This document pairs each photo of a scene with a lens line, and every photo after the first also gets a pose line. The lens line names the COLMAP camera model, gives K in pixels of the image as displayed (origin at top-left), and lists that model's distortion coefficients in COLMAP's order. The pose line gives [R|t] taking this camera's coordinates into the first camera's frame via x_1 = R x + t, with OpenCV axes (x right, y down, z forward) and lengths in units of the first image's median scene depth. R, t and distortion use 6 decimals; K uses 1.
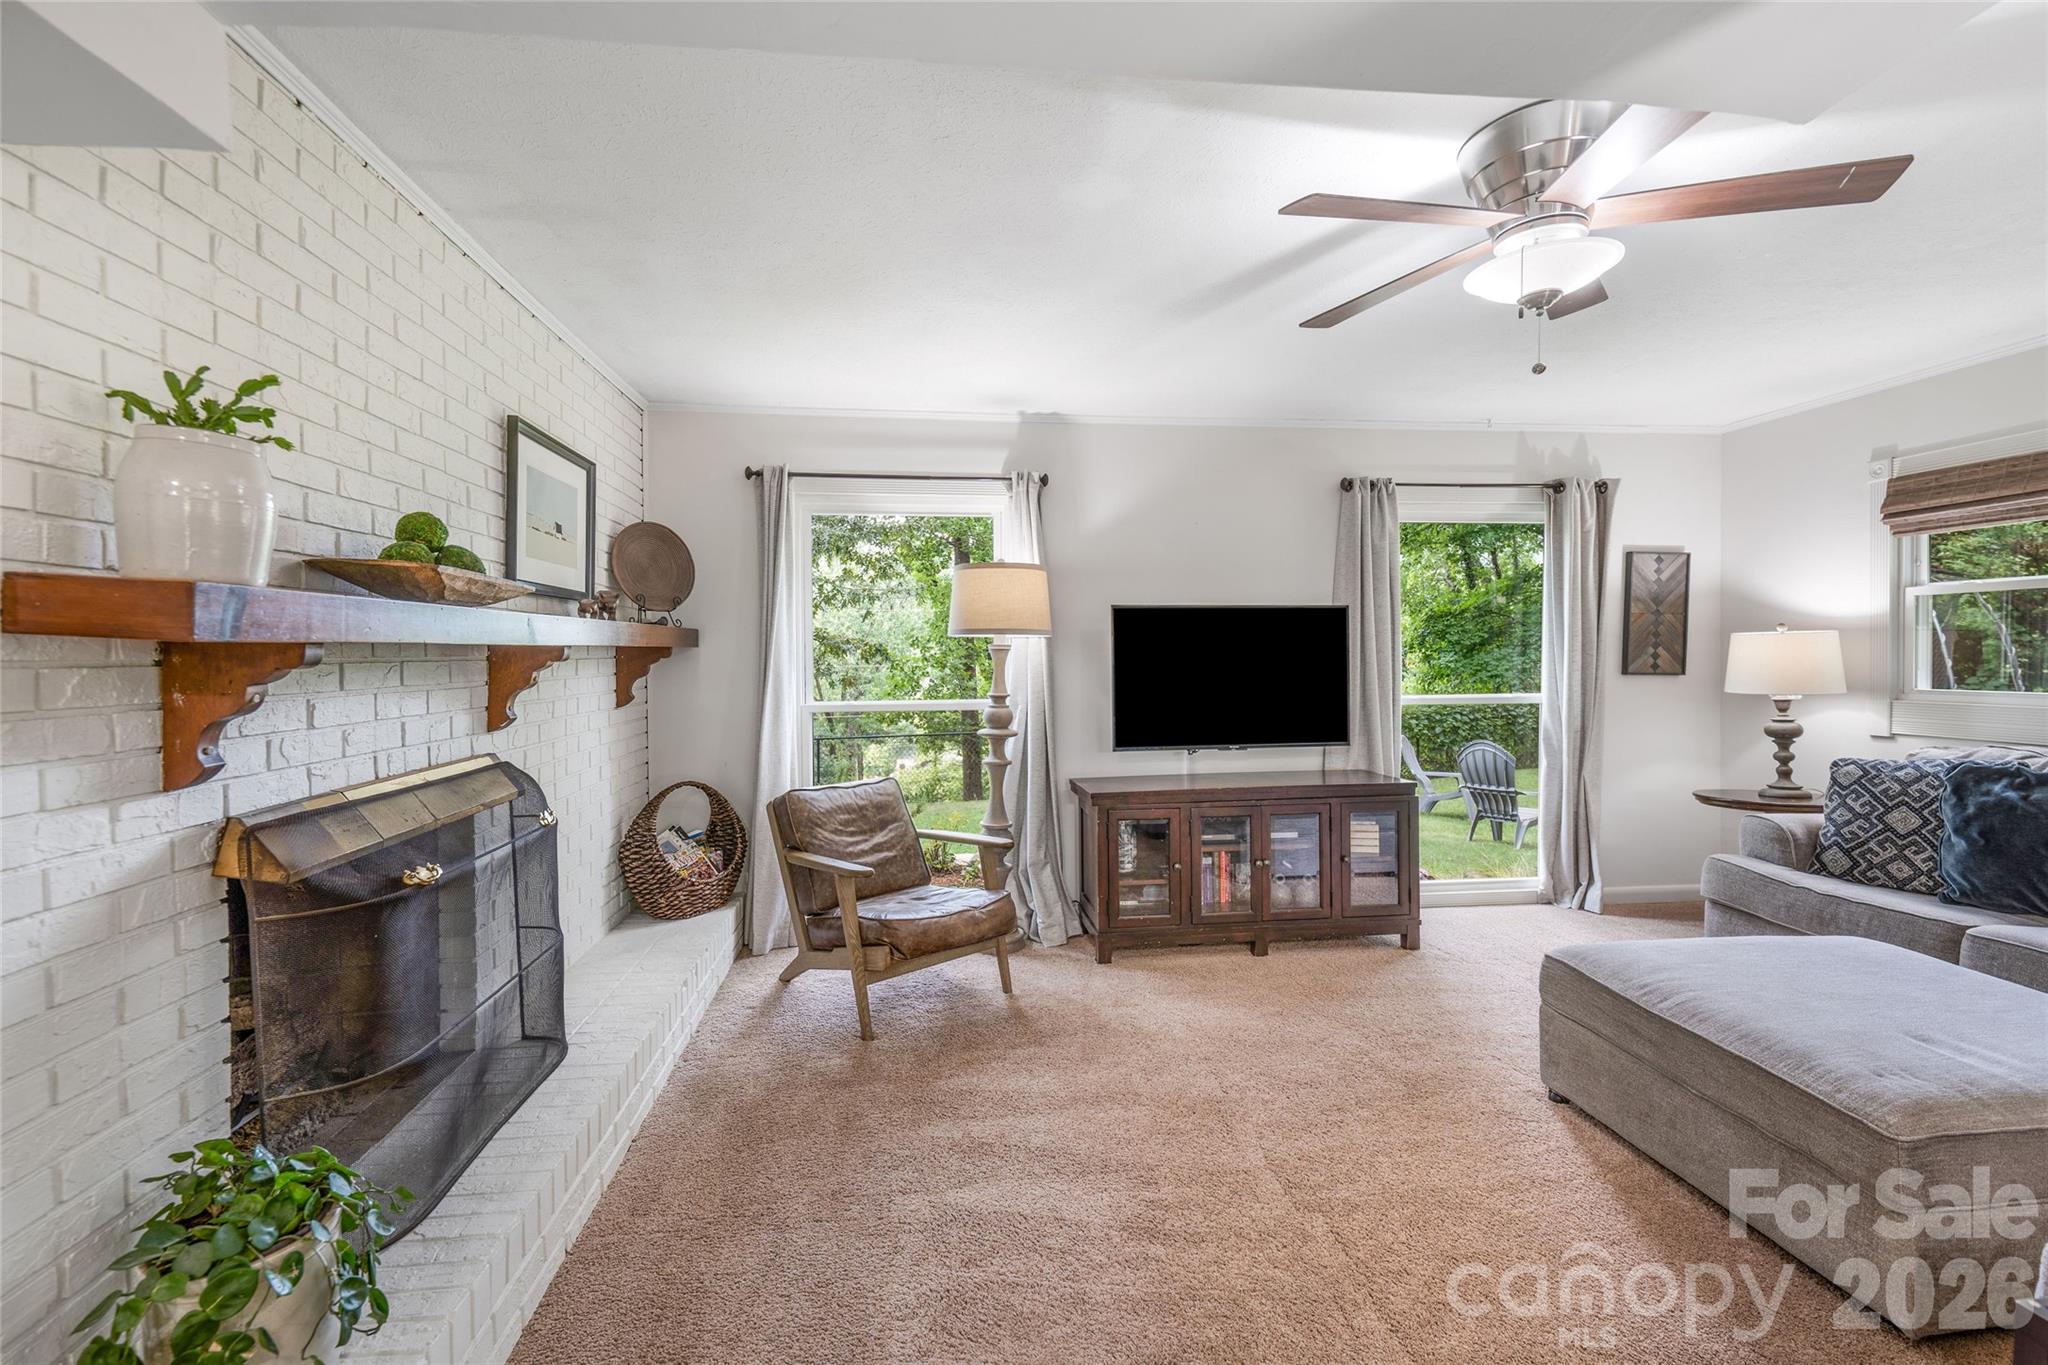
lens RADIAL K [[869.0, 0, 1011.2], [0, 869.0, 672.6], [0, 0, 1]] dist [0.007380, -0.000625]
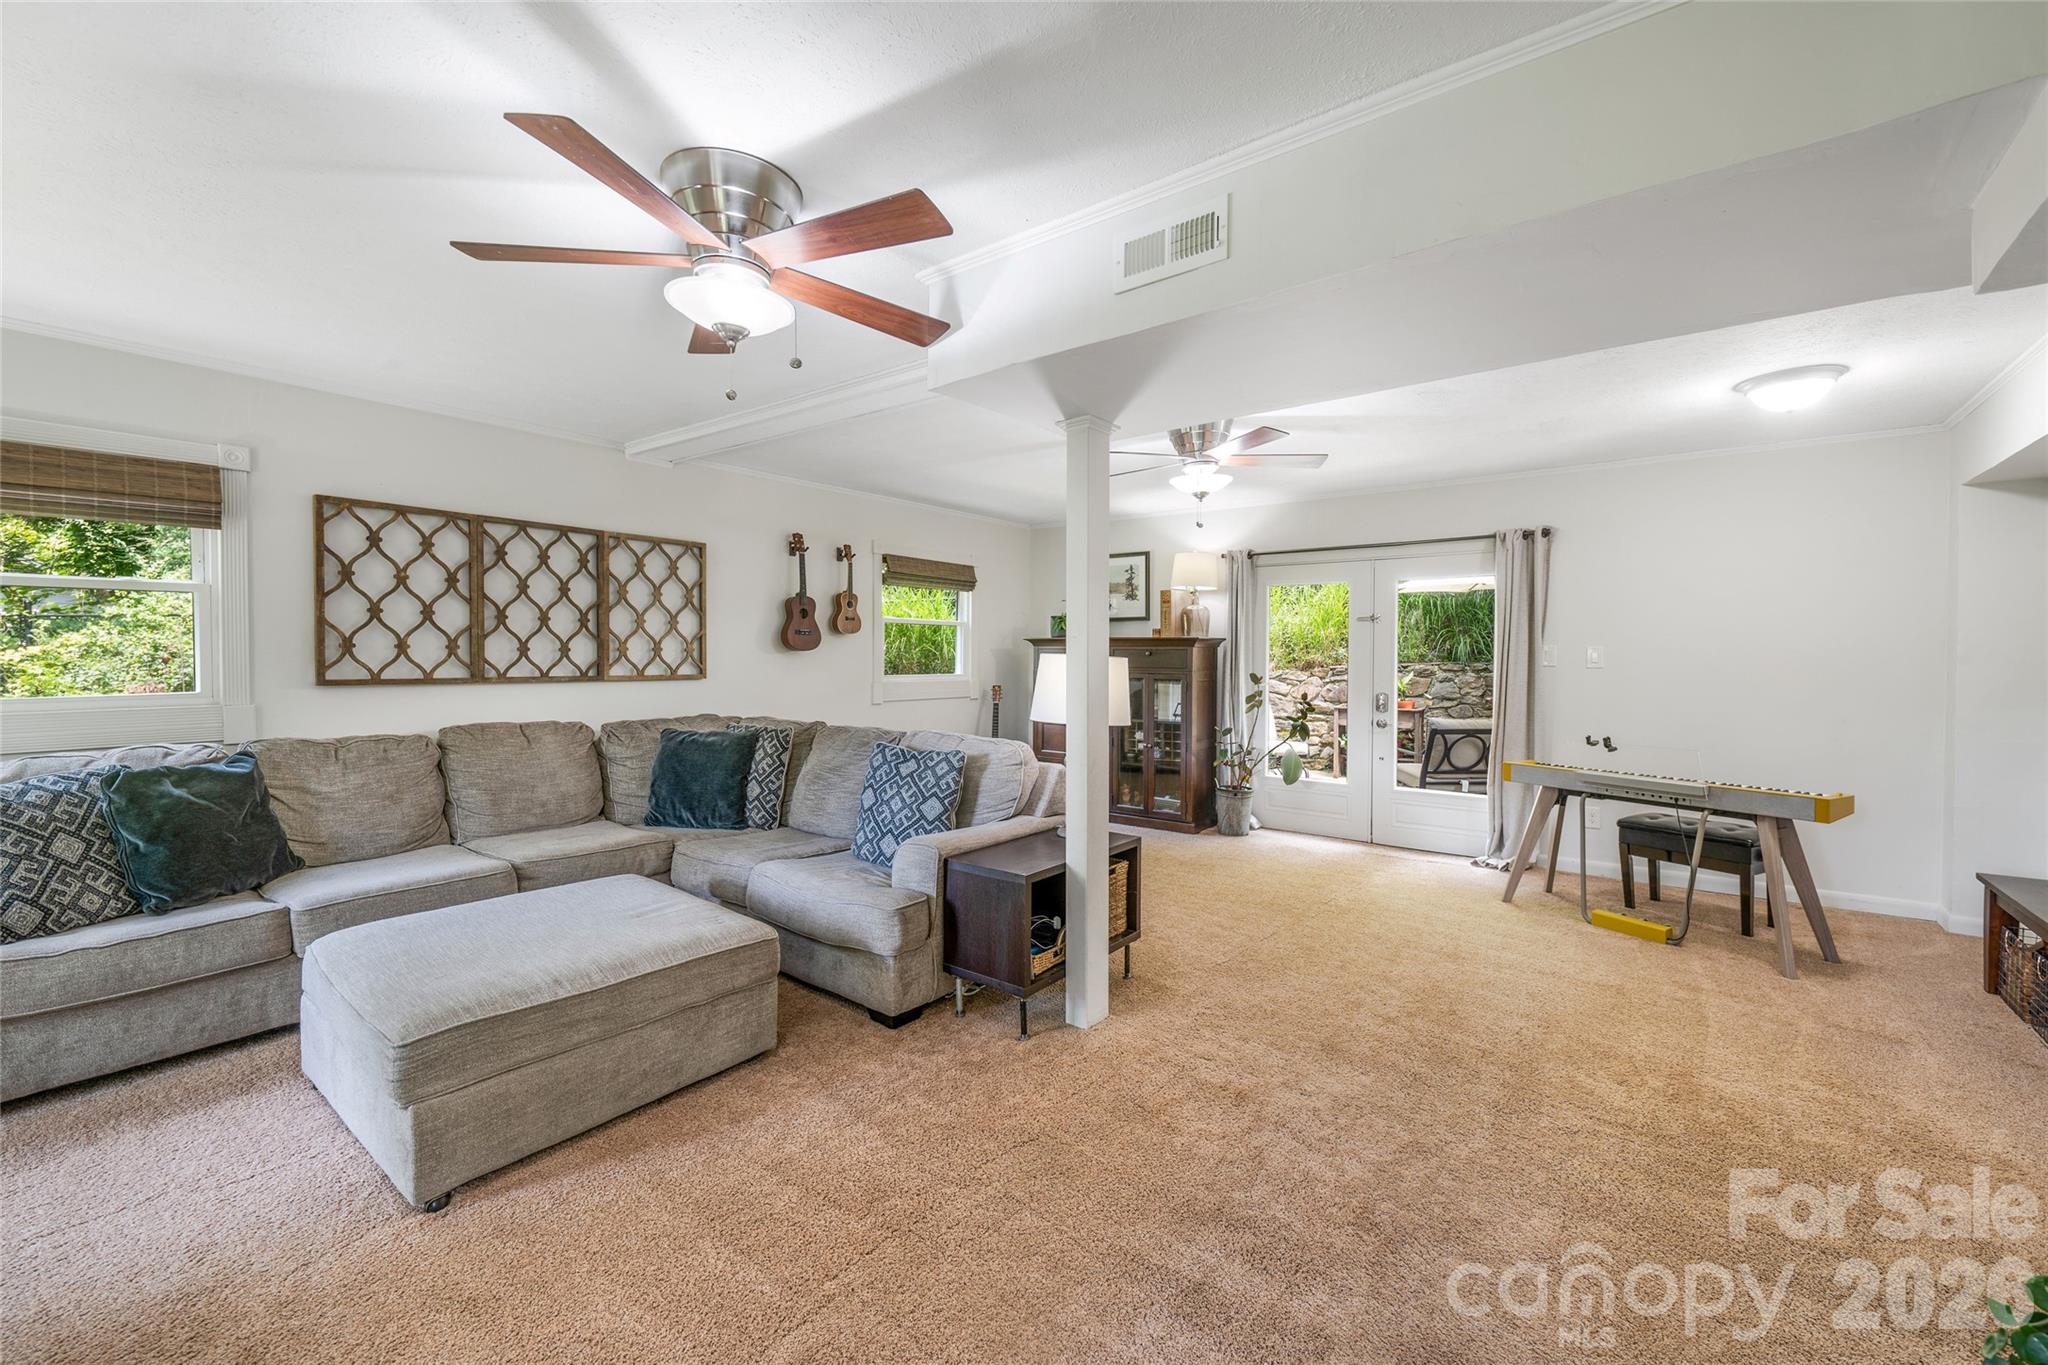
lens RADIAL K [[806.5, 0, 1049.8], [0, 806.5, 674.2], [0, 0, 1]] dist [0.016969, -0.009423]
pose [[-0.733500, -0.014634, 0.679532, -0.216229], [0.015660, 0.999139, 0.038420, -0.017417], [-0.679509, 0.038822, -0.732639, 0.836063]]
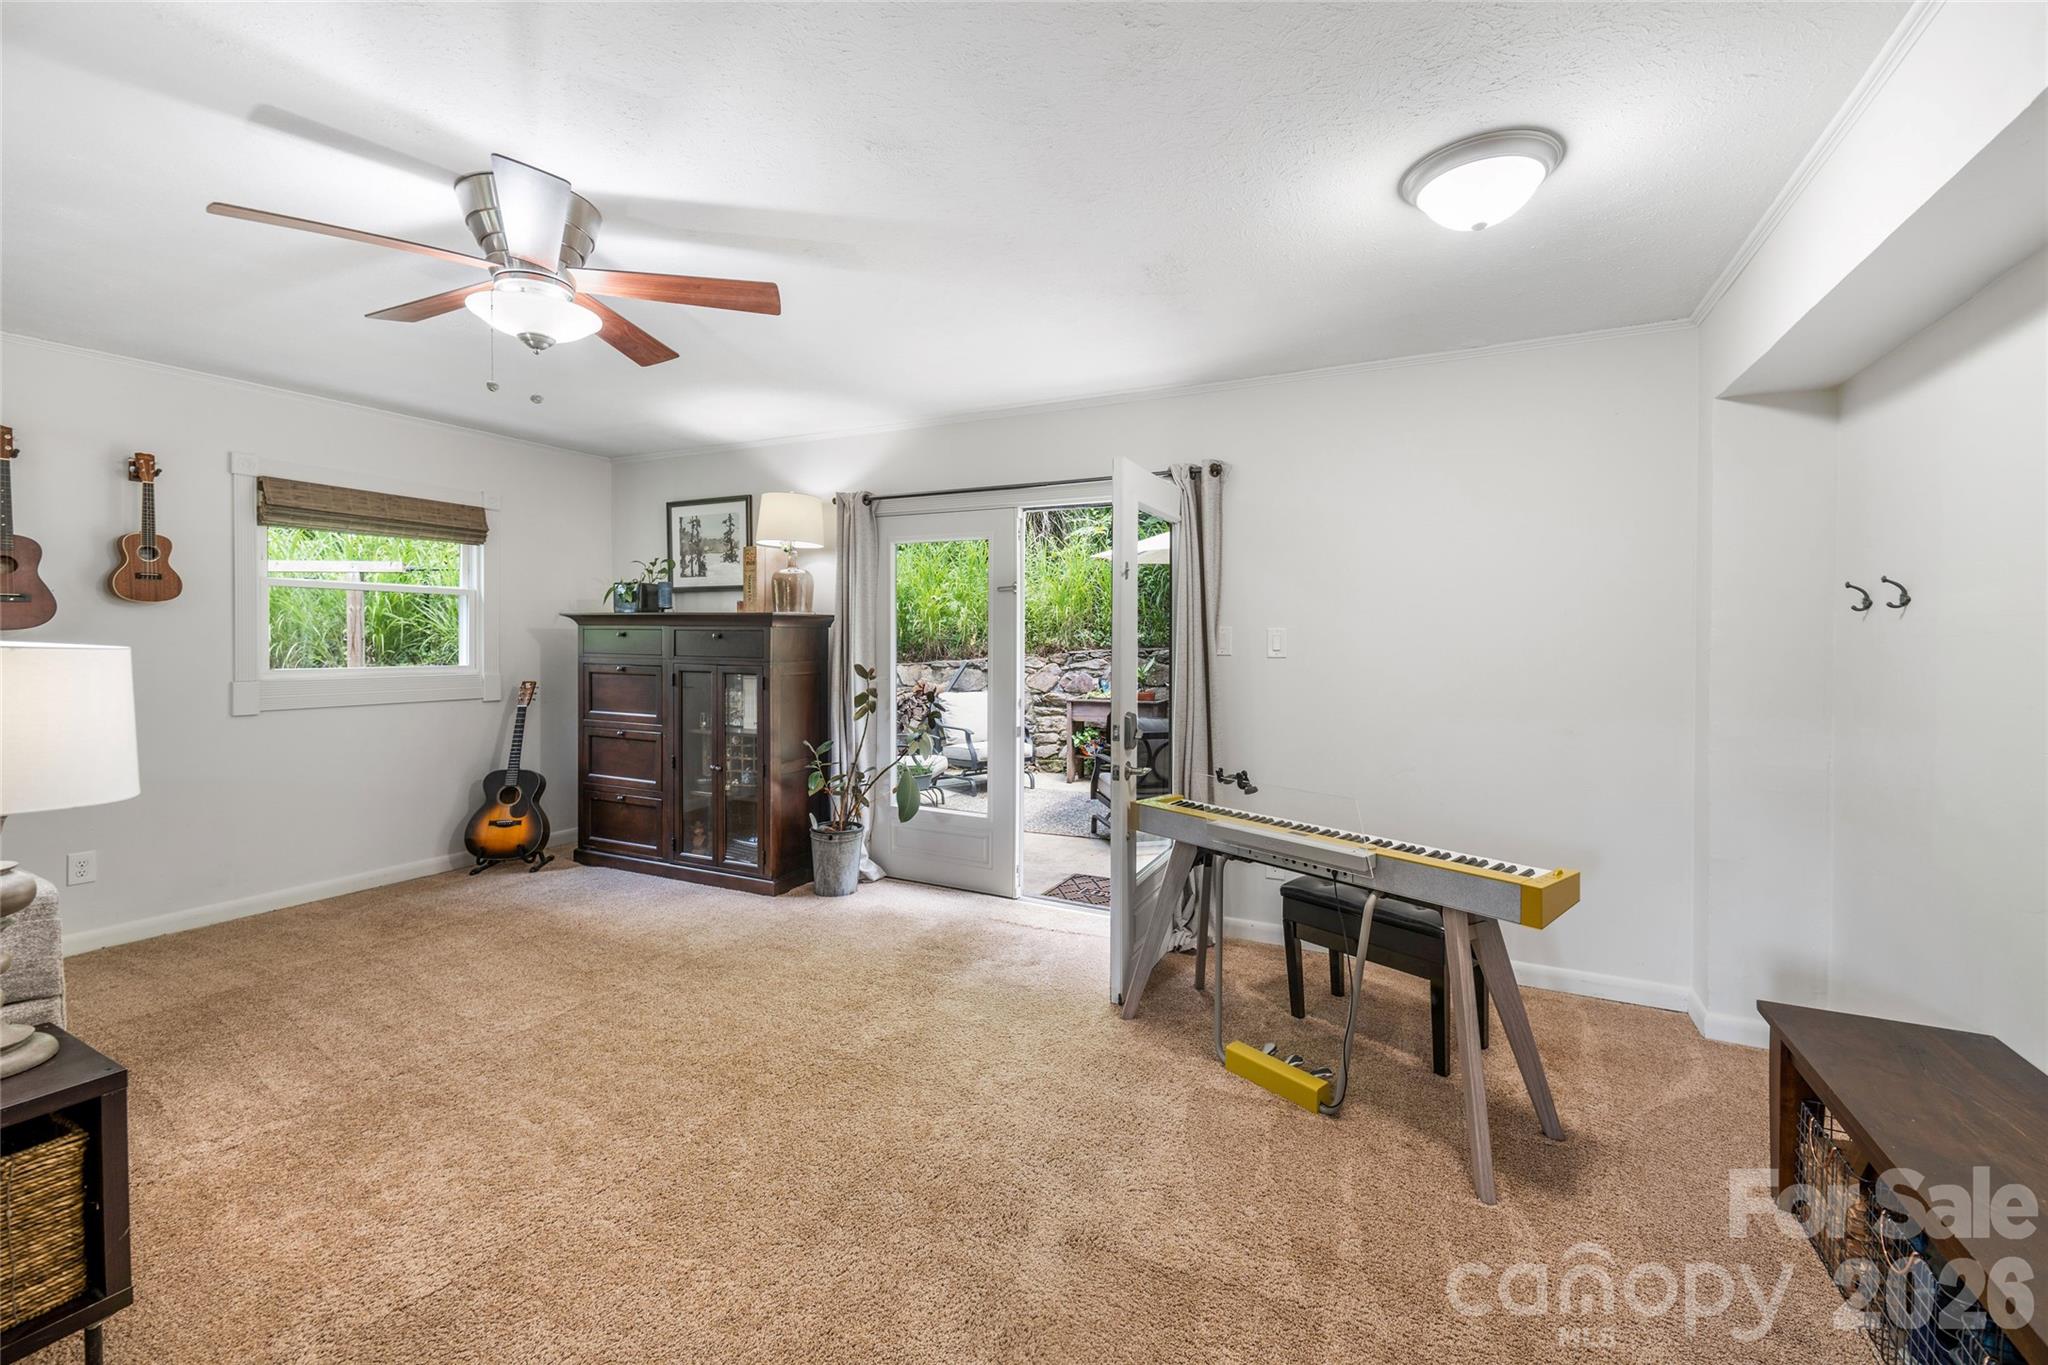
lens RADIAL K [[818.1, 0, 1029.0], [0, 818.1, 651.2], [0, 0, 1]] dist [0.013172, -0.007777]
pose [[-0.842640, -0.008930, 0.538404, -0.247582], [0.010834, 0.999379, 0.033533, -0.004607], [-0.538369, 0.034089, -0.842020, 0.156010]]
